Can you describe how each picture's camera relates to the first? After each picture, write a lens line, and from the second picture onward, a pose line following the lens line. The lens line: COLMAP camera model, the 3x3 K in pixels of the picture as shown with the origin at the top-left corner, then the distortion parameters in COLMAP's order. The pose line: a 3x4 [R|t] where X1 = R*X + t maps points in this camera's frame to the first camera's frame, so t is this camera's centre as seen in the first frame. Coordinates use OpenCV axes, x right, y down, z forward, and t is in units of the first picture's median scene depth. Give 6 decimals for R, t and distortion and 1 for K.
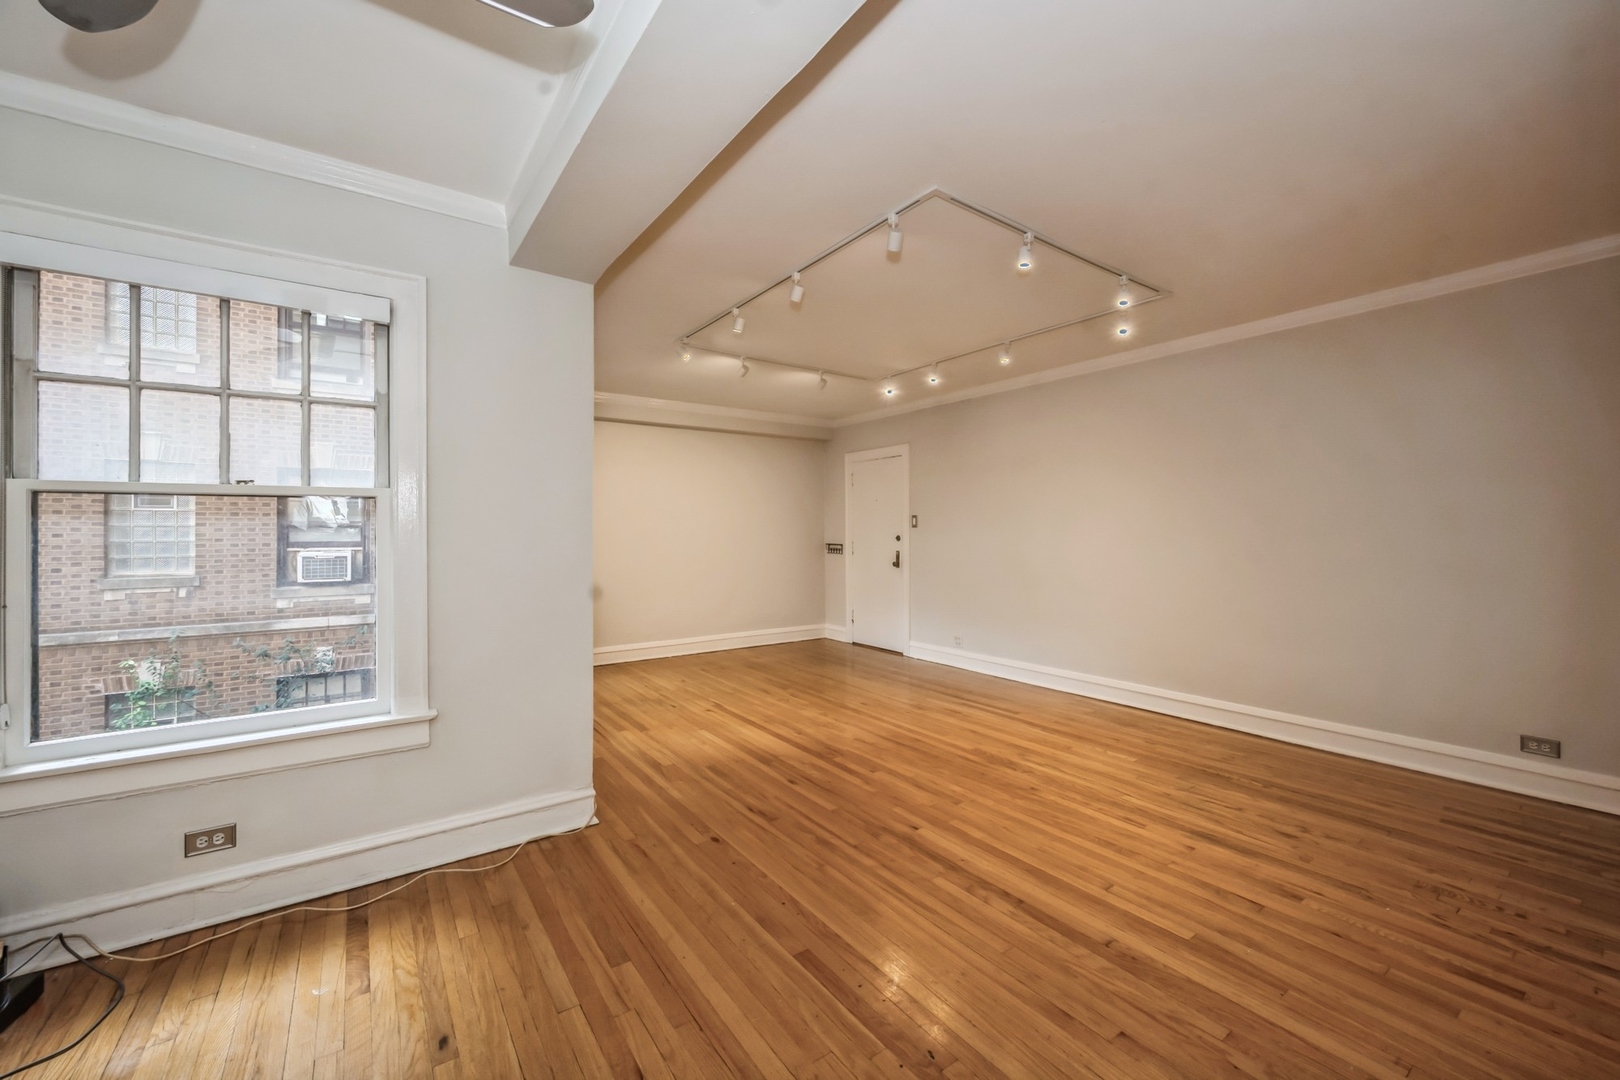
lens RADIAL K [[625.9, 0, 810.0], [0, 625.9, 540.0], [0, 0, 1]] dist [0.000359, 0.000060]
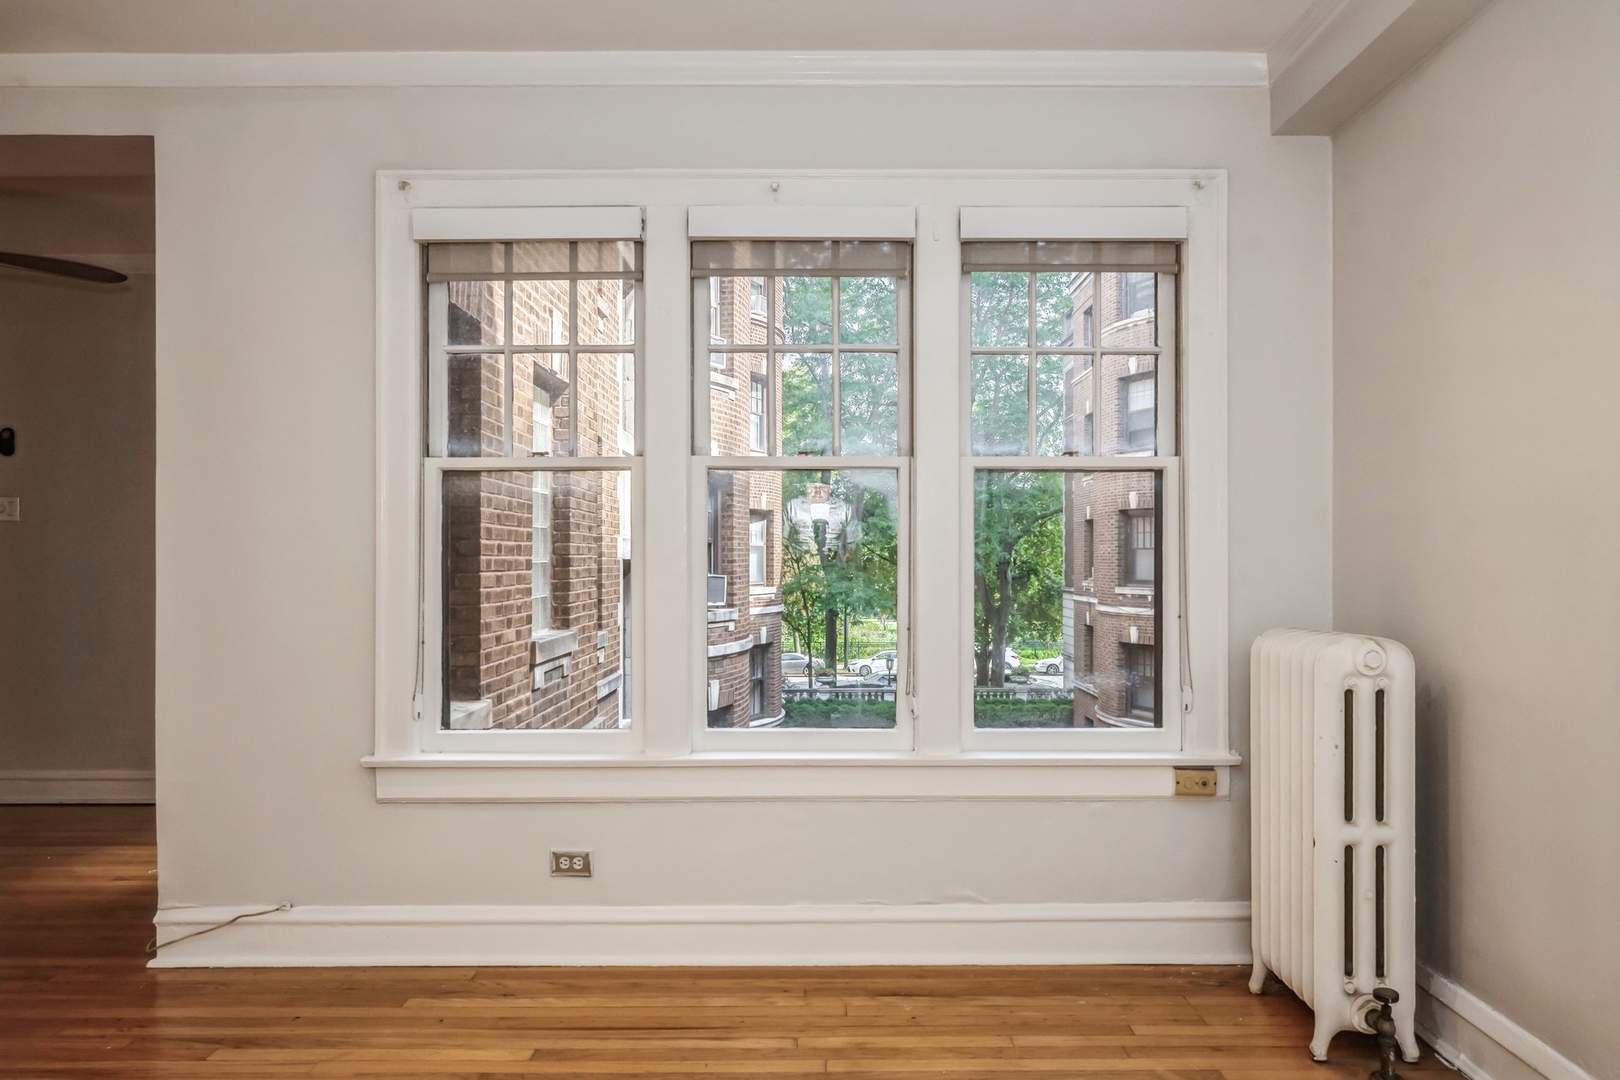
lens RADIAL K [[1064.7, 0, 810.0], [0, 1064.7, 545.6], [0, 0, 1]] dist [0.038004, 0.000088]
pose [[-0.587921, 0.001064, -0.808918, 0.142089], [-0.010259, 0.999909, 0.008772, -0.007290], [0.808854, 0.013456, -0.587856, 1.794247]]
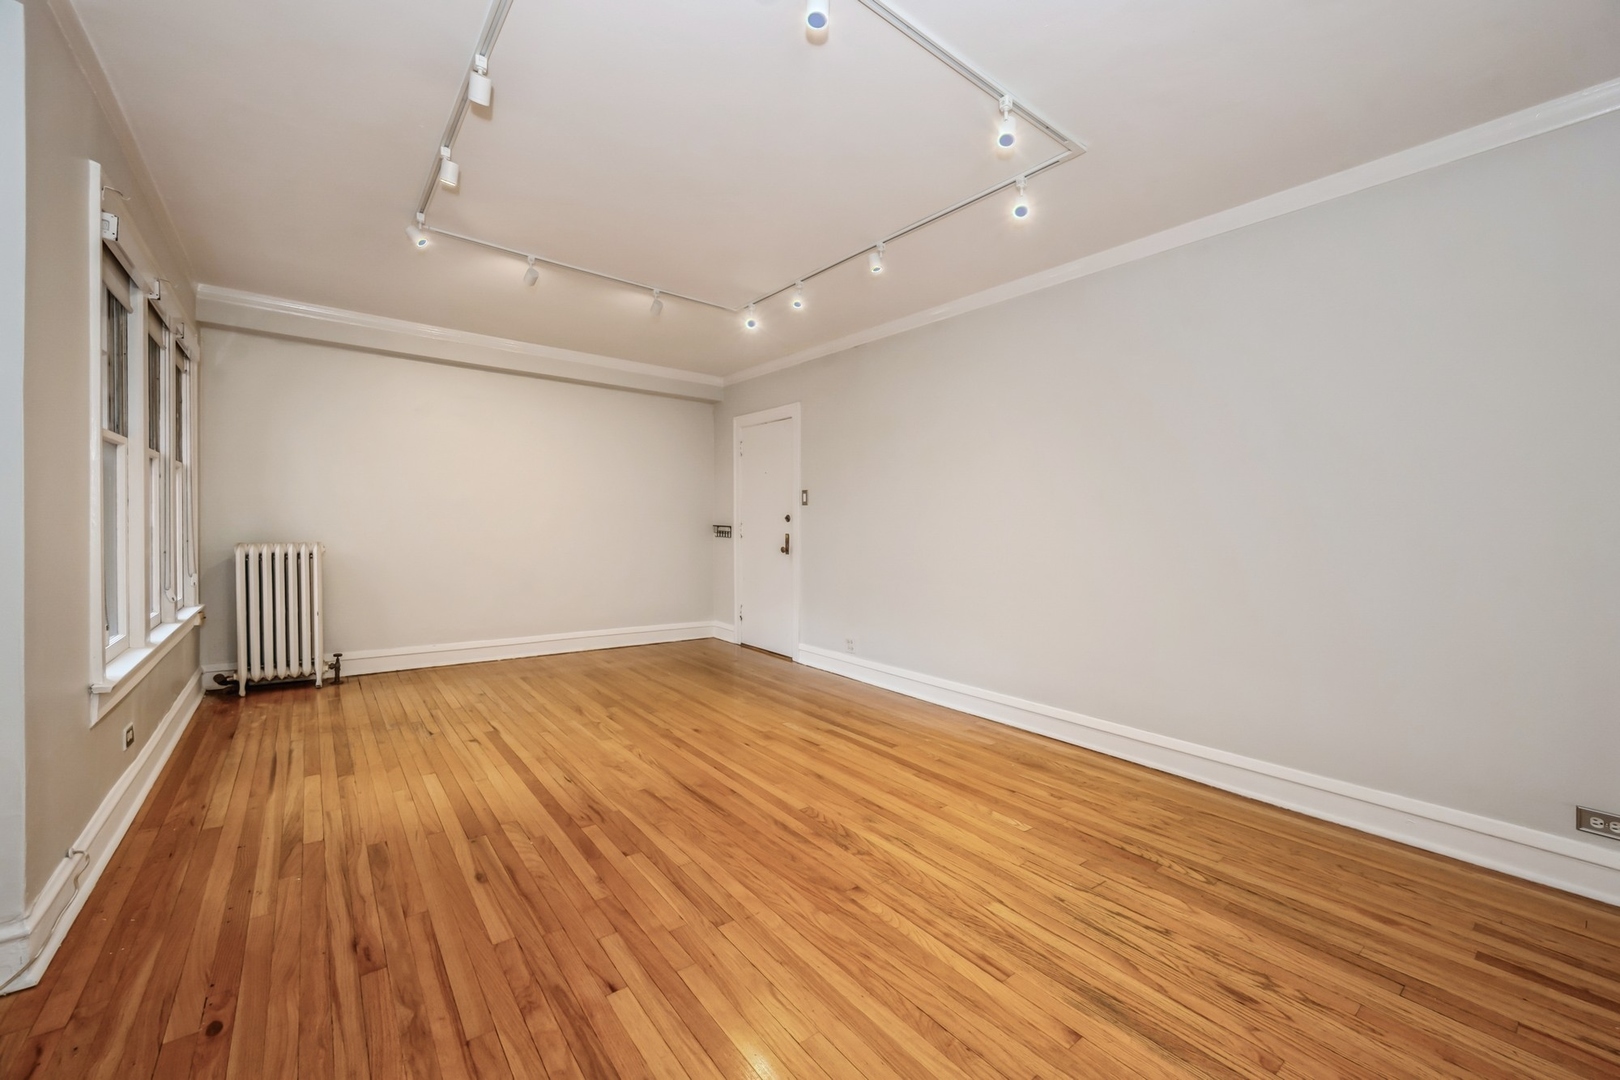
lens RADIAL K [[628.3, 0, 811.5], [0, 628.3, 517.7], [0, 0, 1]] dist [0.000133, 0.000131]
pose [[0.998587, 0.021181, 0.048734, 0.249389], [-0.019935, 0.999466, -0.025909, 0.032862], [-0.049257, 0.024901, 0.998476, 0.324000]]
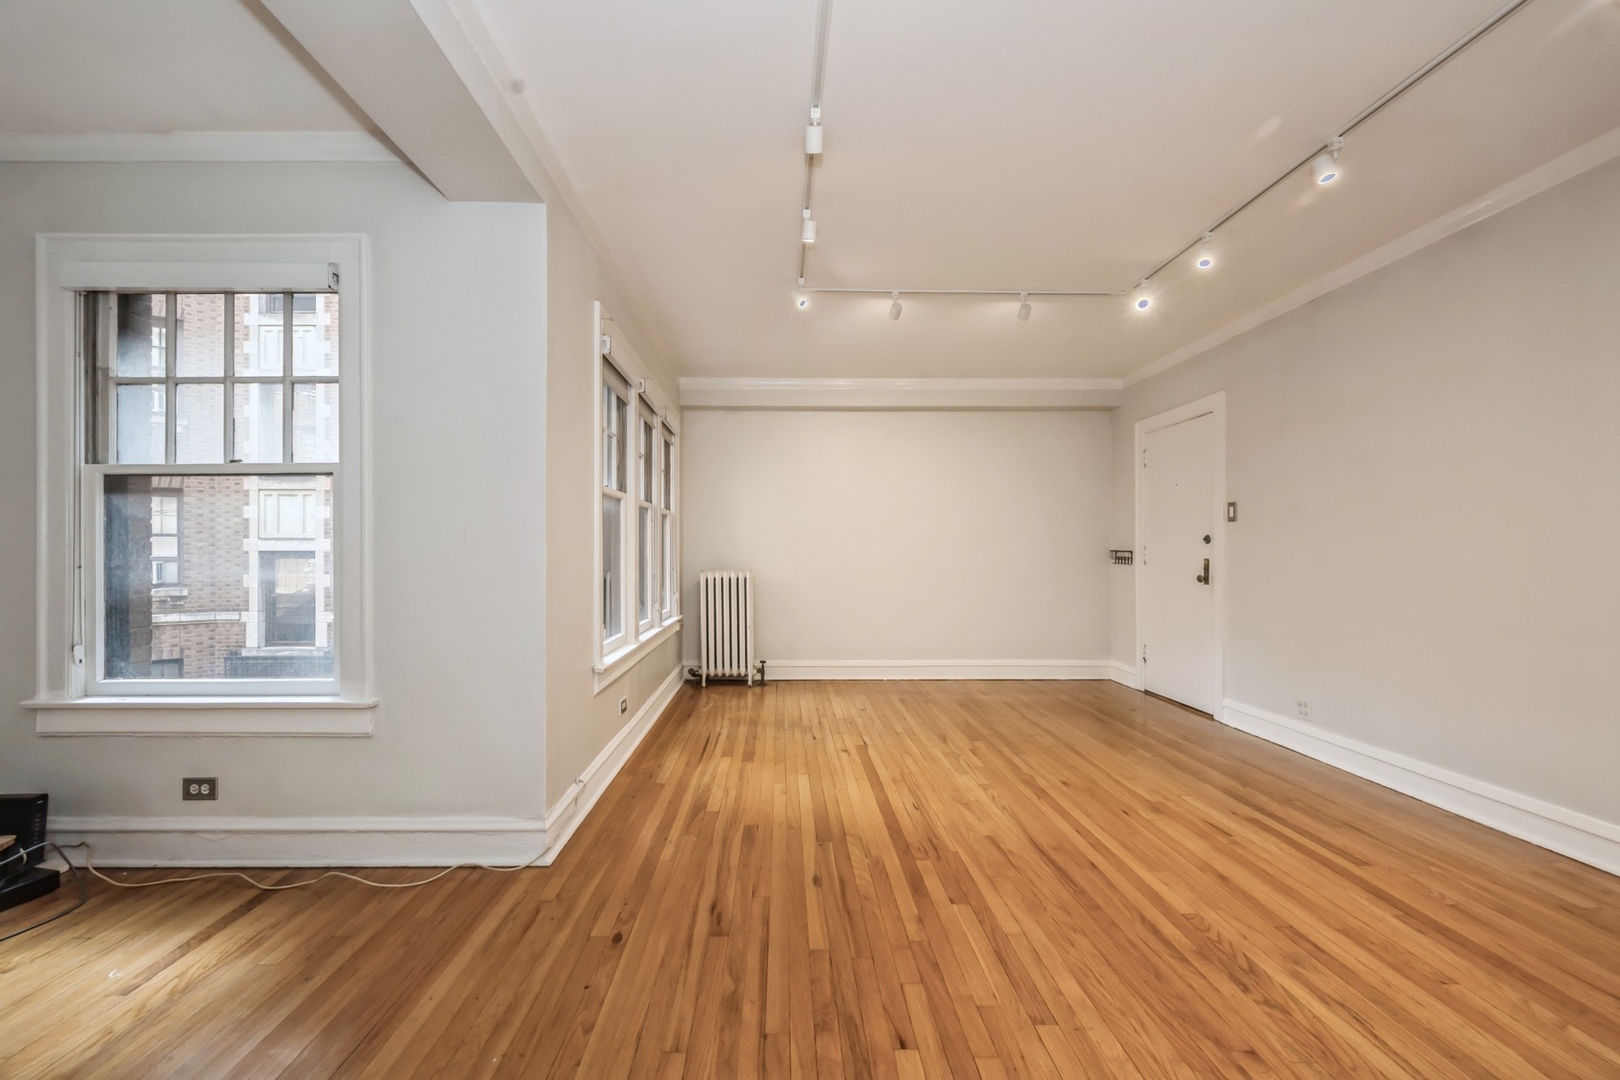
lens RADIAL K [[637.1, 0, 798.2], [0, 637.1, 554.8], [0, 0, 1]] dist [0.000143, 0.000241]
pose [[0.825302, 0.005317, -0.564667, 0.316920], [-0.009611, 0.999943, -0.004631, 0.039754], [0.564610, 0.009249, 0.825306, 0.400052]]
